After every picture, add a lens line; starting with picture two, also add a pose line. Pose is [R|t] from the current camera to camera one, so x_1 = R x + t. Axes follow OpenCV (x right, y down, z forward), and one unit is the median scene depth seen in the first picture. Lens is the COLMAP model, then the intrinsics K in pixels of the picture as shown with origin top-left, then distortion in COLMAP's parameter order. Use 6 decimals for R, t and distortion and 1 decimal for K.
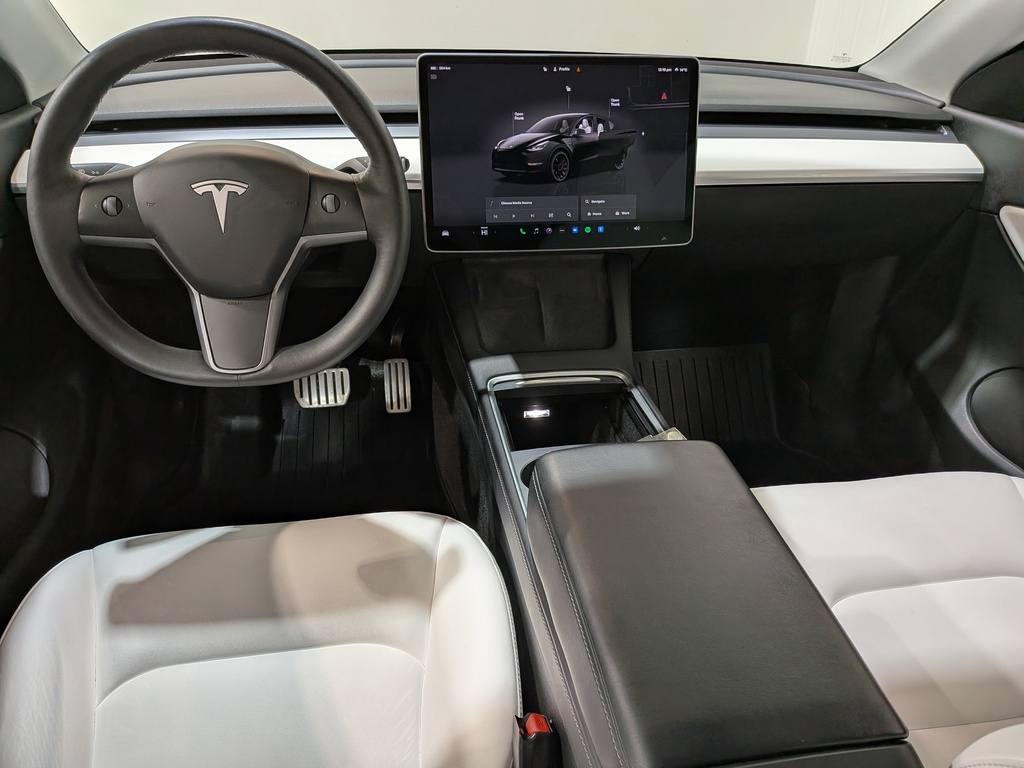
lens RADIAL K [[721.5, 0, 512.0], [0, 721.5, 384.0], [0, 0, 1]] dist [0.086016, -0.149244]
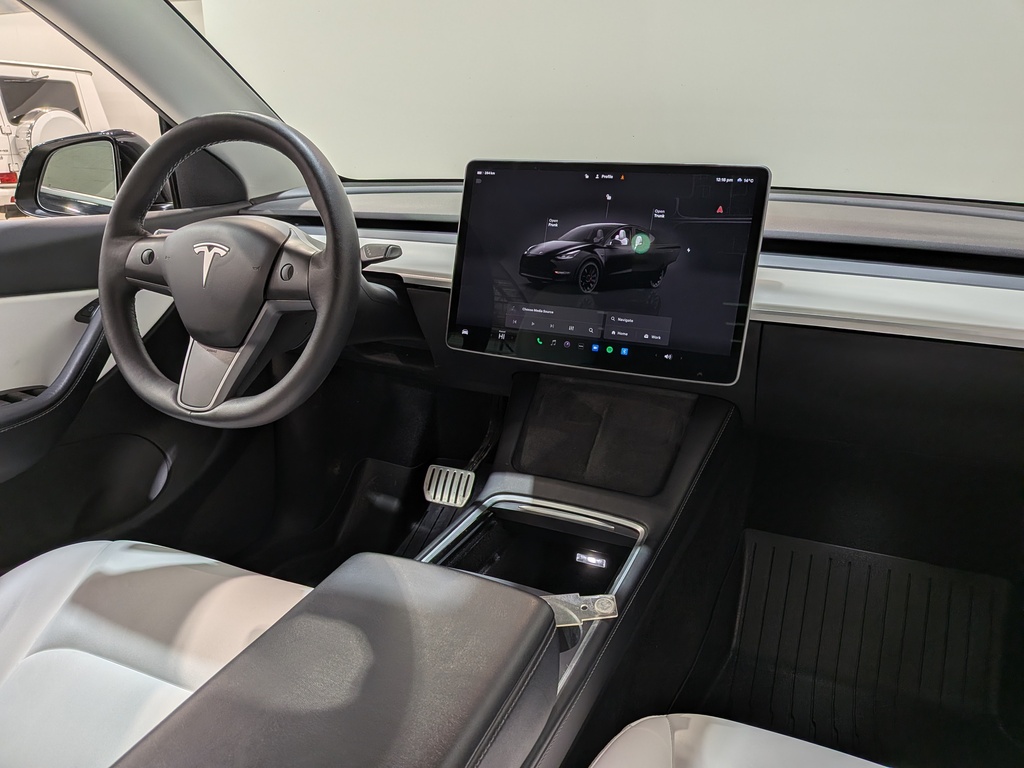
lens RADIAL K [[721.7, 0, 503.0], [0, 721.7, 408.7], [0, 0, 1]] dist [0.093481, -0.147398]
pose [[0.842345, 0.173655, -0.510194, 0.470126], [-0.261583, 0.959417, -0.105324, -0.018523], [0.471199, 0.222178, 0.853586, 0.212438]]
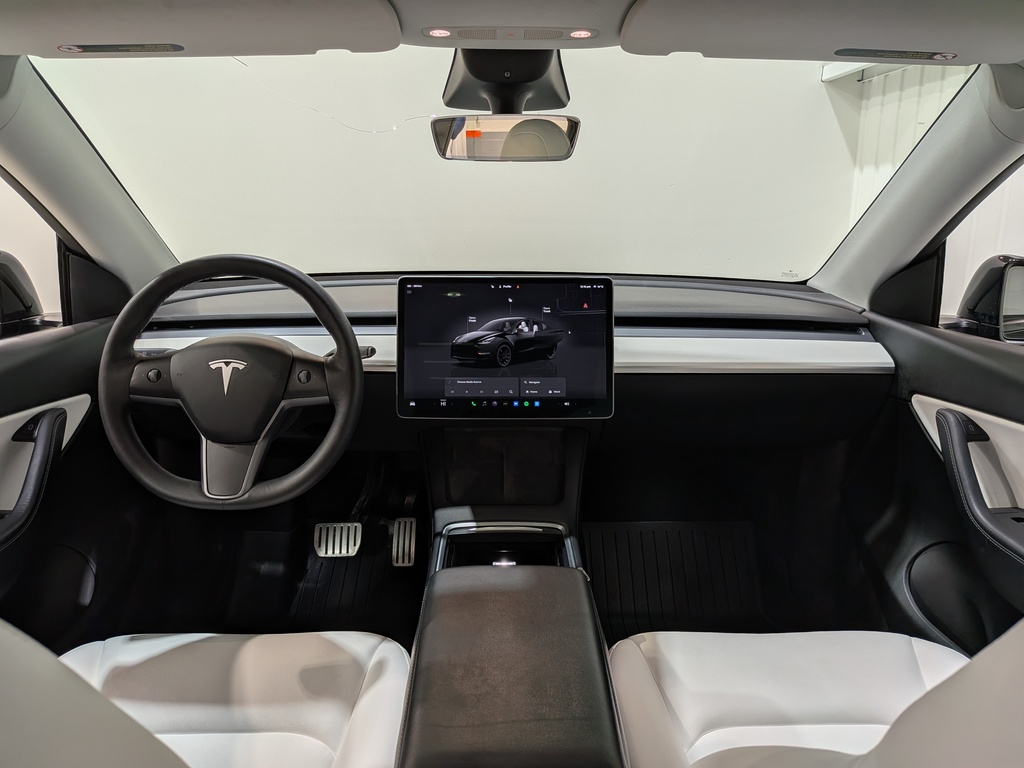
lens RADIAL K [[714.9, 0, 512.0], [0, 714.9, 384.0], [0, 0, 1]] dist [0.097786, -0.176241]
pose [[0.990489, 0.015440, -0.136721, 0.256334], [-0.051095, 0.963902, -0.261310, 0.080580], [0.127751, 0.265810, 0.955523, -0.199273]]
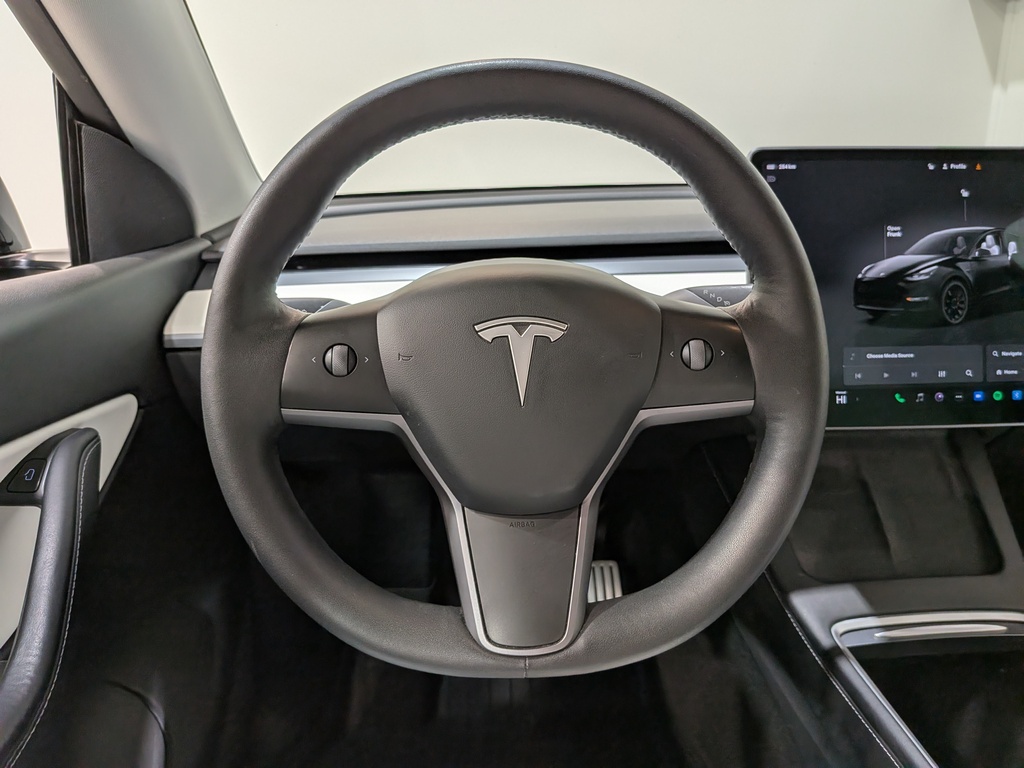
lens RADIAL K [[747.3, 0, 534.6], [0, 747.3, 388.6], [0, 0, 1]] dist [0.029626, -0.088183]
pose [[0.995041, -0.000680, -0.099464, -0.246942], [-0.020442, 0.977232, -0.211186, -0.072522], [0.097343, 0.212172, 0.972372, 0.322019]]
